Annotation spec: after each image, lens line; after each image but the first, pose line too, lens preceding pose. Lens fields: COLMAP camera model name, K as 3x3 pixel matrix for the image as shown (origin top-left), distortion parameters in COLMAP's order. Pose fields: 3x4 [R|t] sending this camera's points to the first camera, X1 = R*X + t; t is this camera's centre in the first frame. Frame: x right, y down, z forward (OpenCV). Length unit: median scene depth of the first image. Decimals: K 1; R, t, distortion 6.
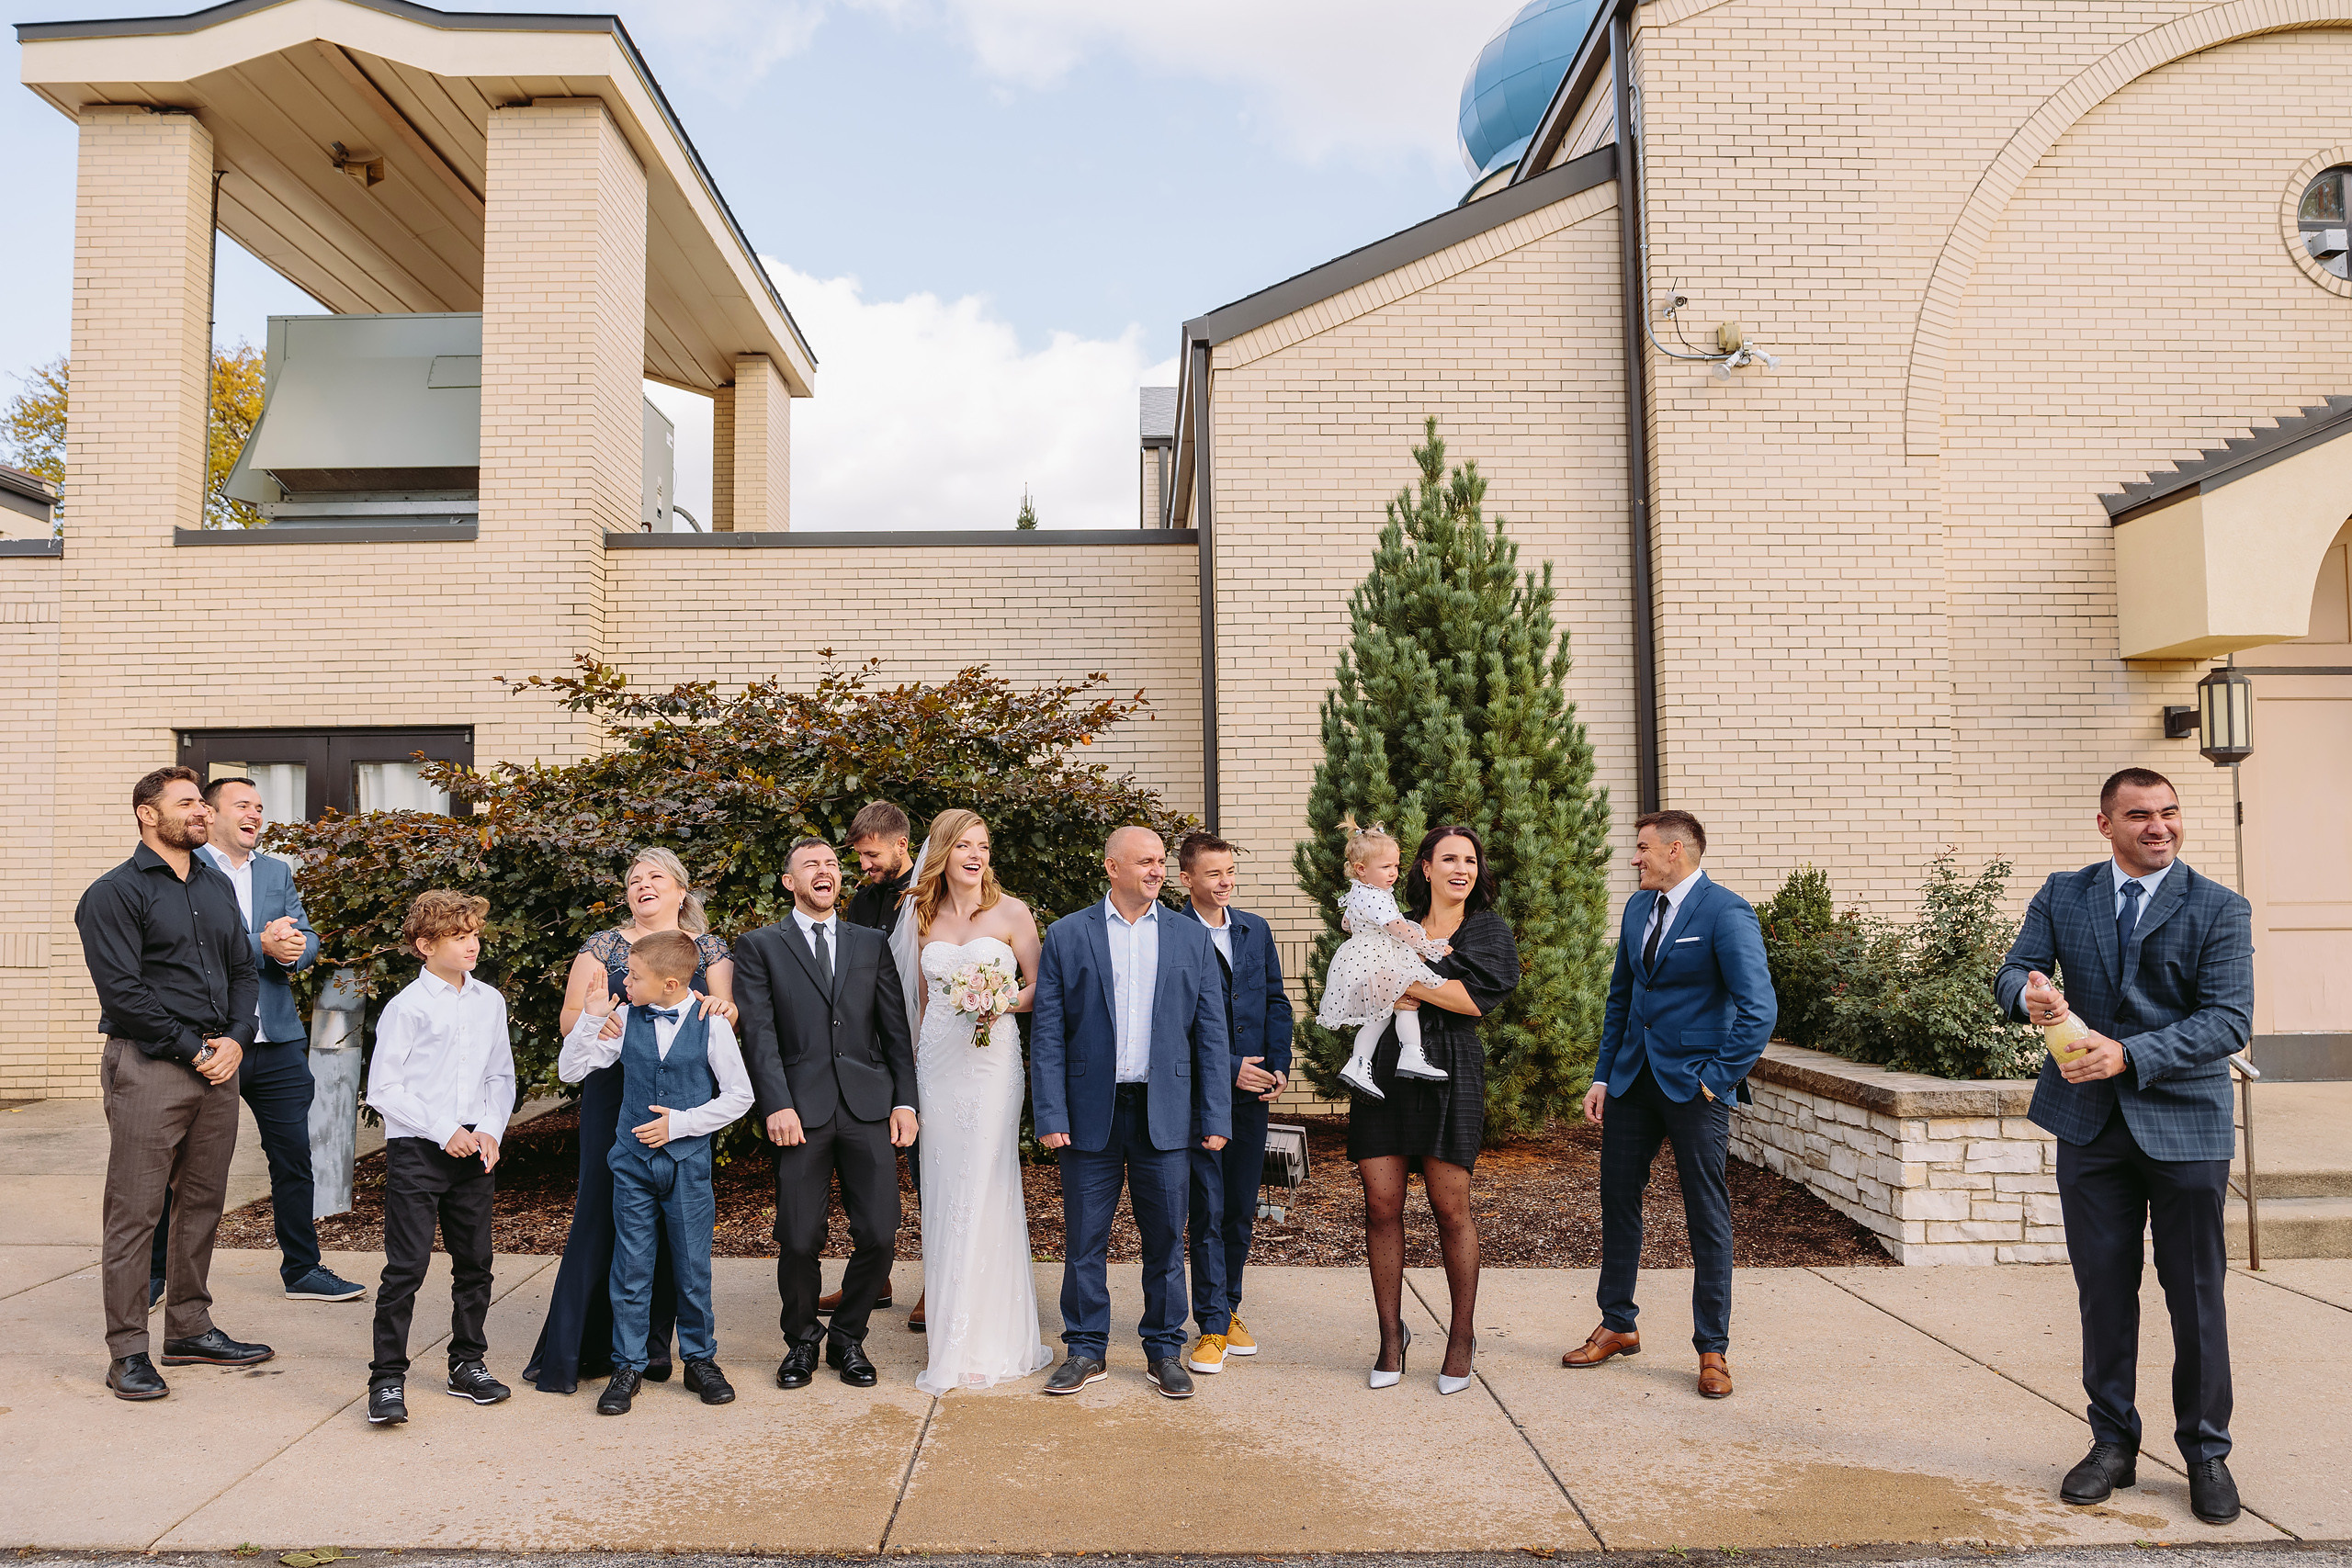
lens RADIAL K [[1825.9, 0, 1169.7], [0, 1825.9, 775.3], [0, 0, 1]] dist [-0.040898, 0.030071]
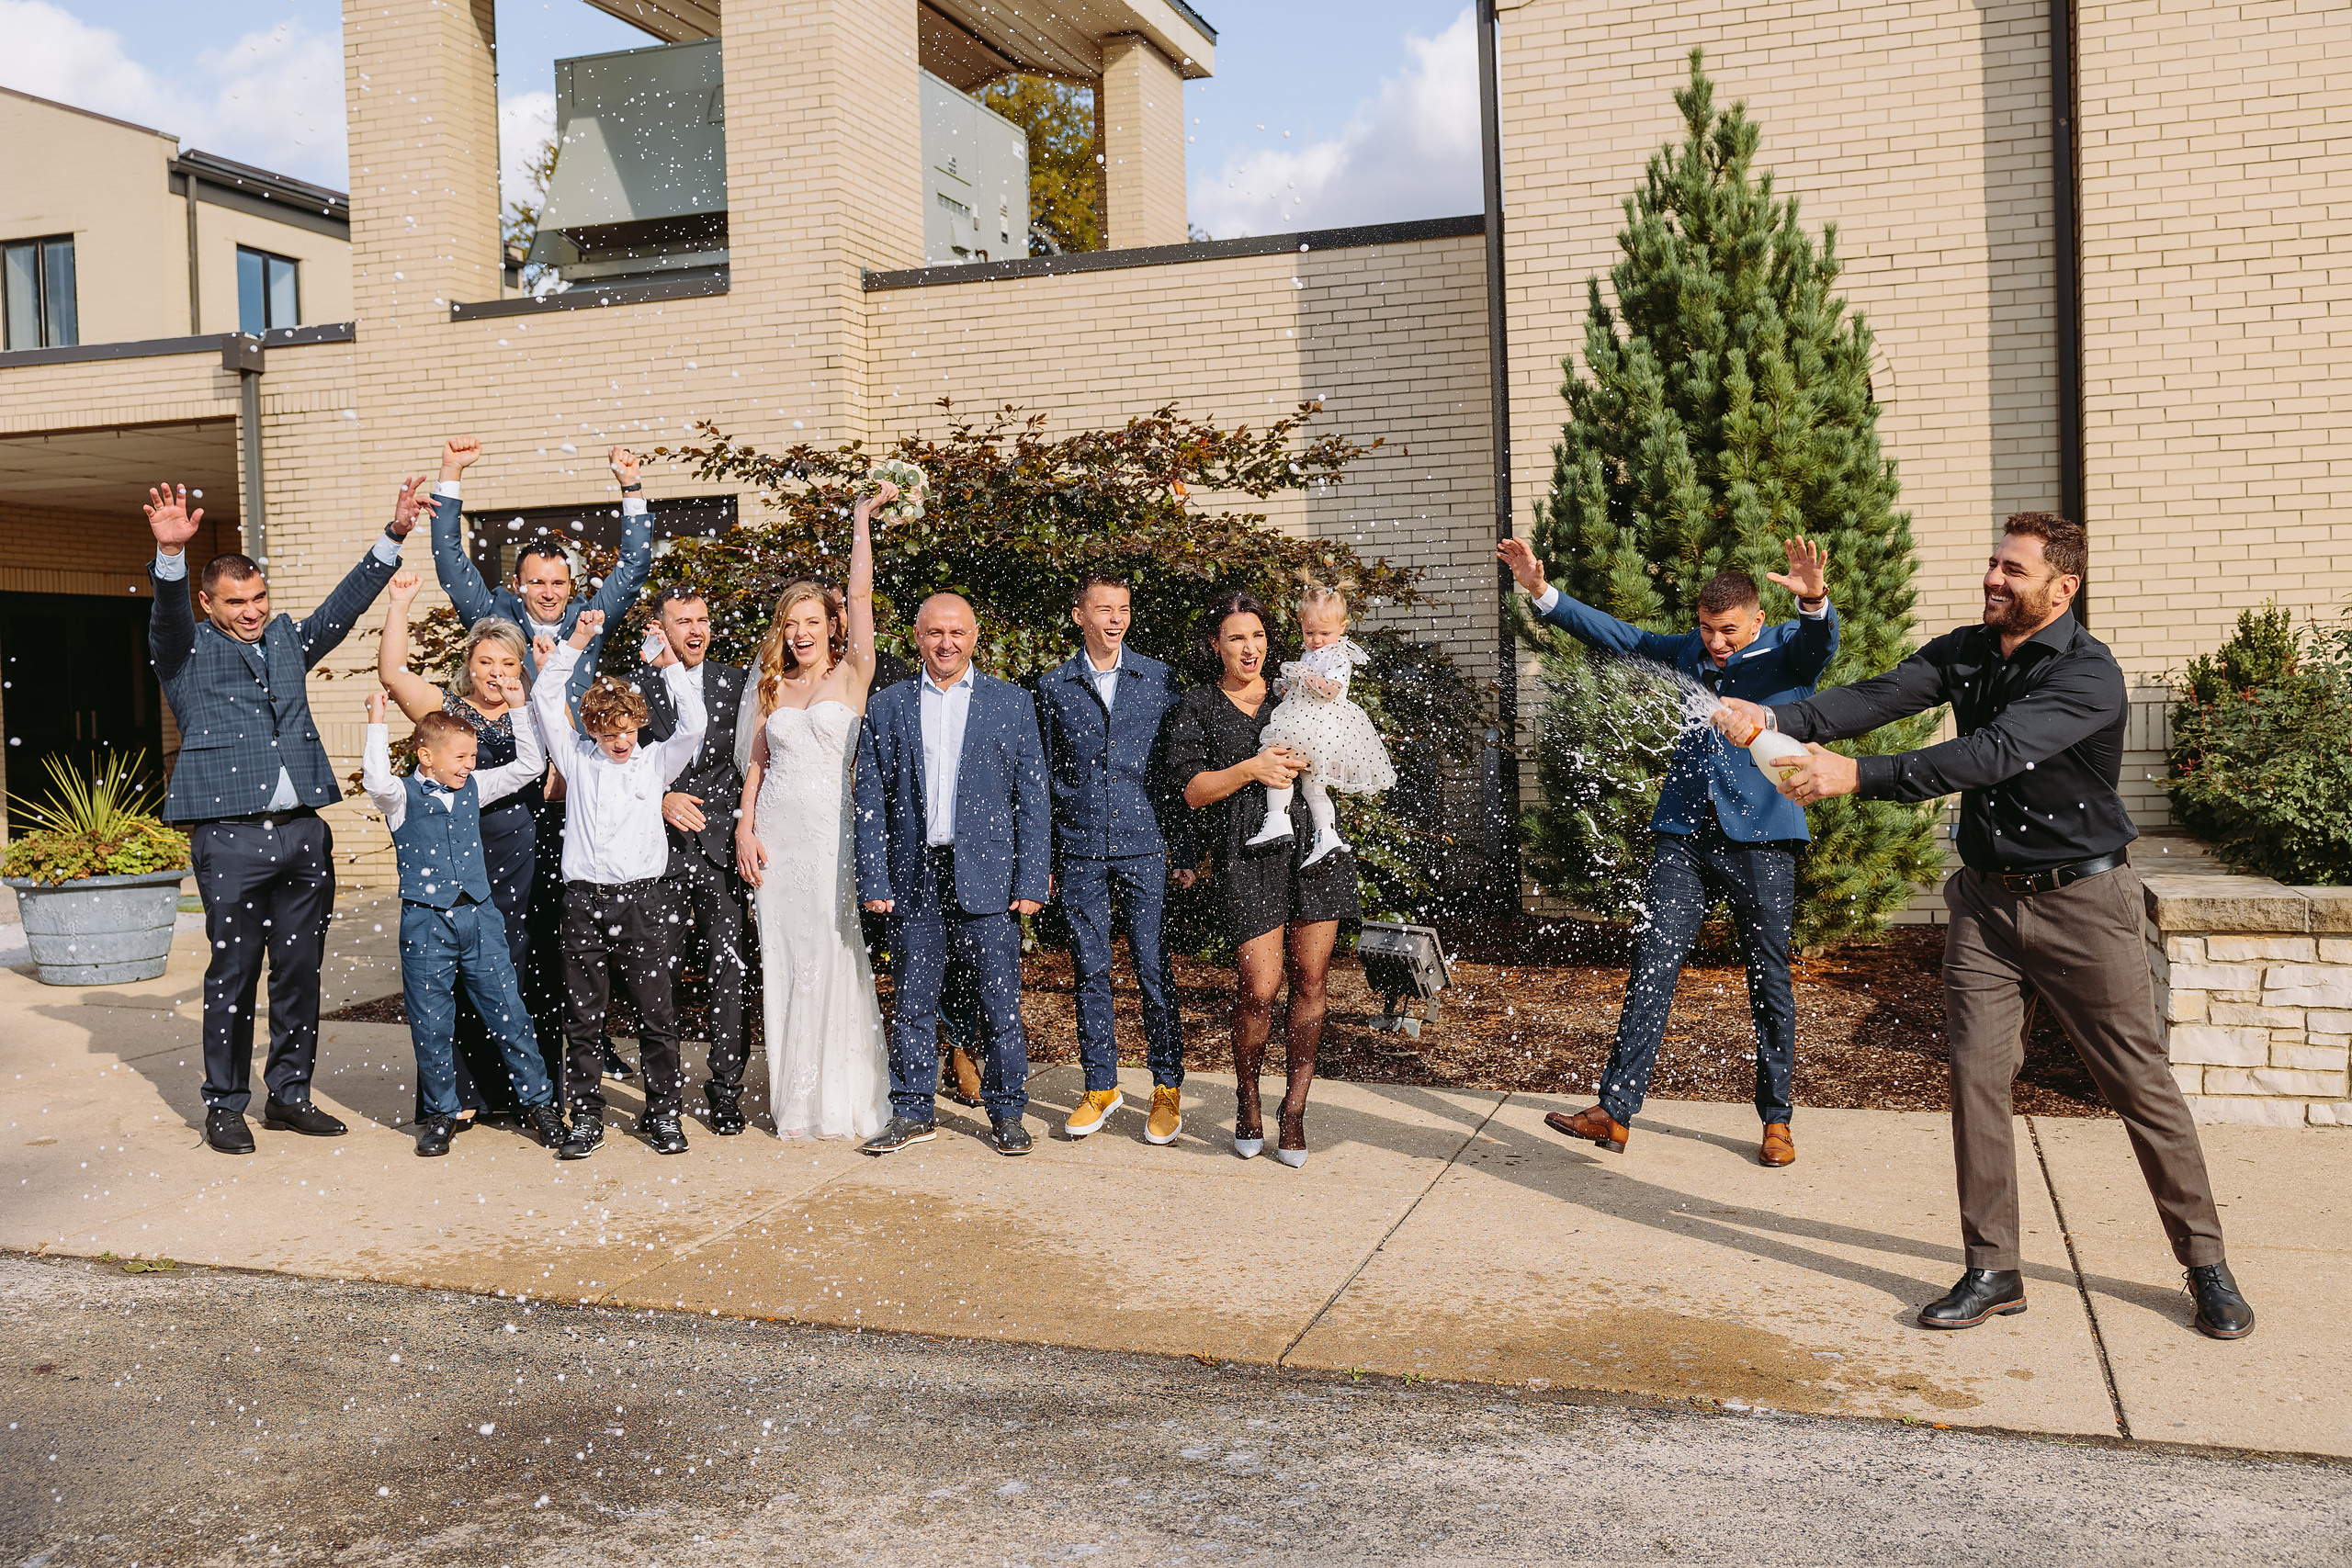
lens RADIAL K [[2269.2, 0, 1178.6], [0, 2269.2, 748.1], [0, 0, 1]] dist [0.036897, -0.008834]
pose [[0.938962, -0.007845, -0.343932, 0.237913], [0.042588, 0.994700, 0.093580, 0.002163], [0.341375, -0.102516, 0.934320, -0.027168]]
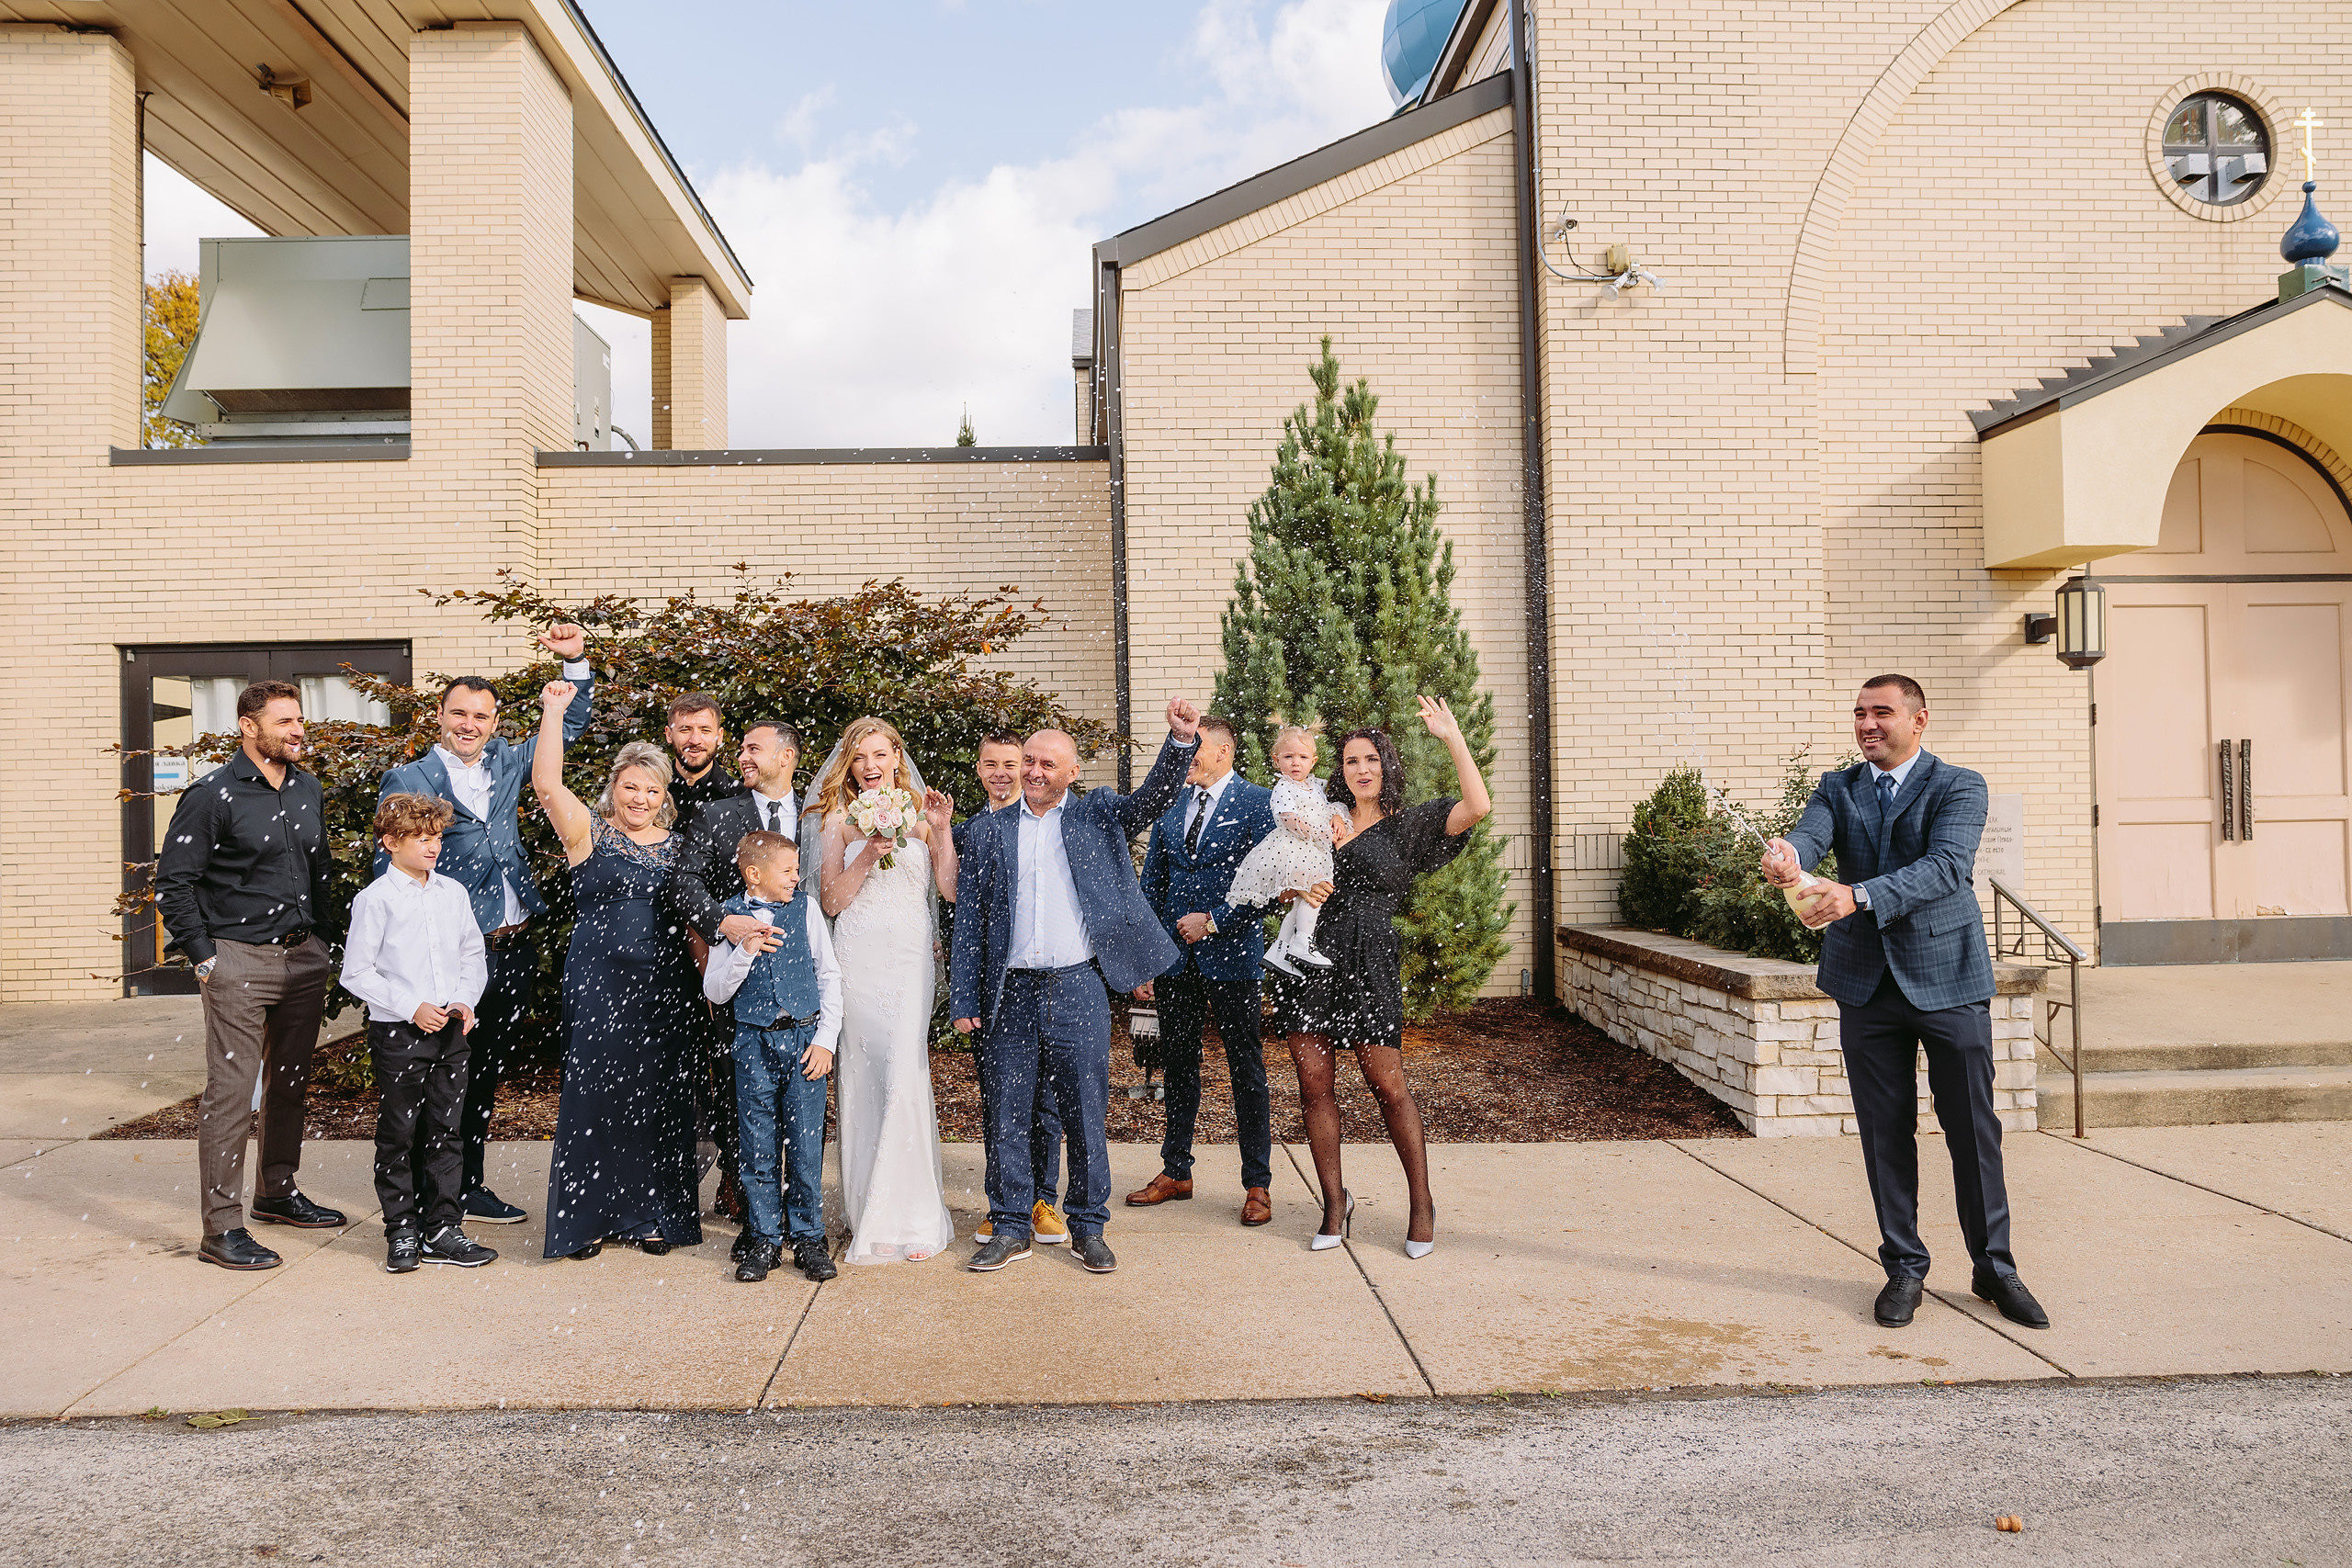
lens RADIAL K [[1756.2, 0, 1169.4], [0, 1756.2, 776.1], [0, 0, 1]] dist [-0.053539, 0.061130]
pose [[0.999644, -0.006900, 0.025785, 0.023119], [0.005579, 0.998684, 0.050984, 0.002187], [-0.026103, -0.050822, 0.998367, -0.006277]]
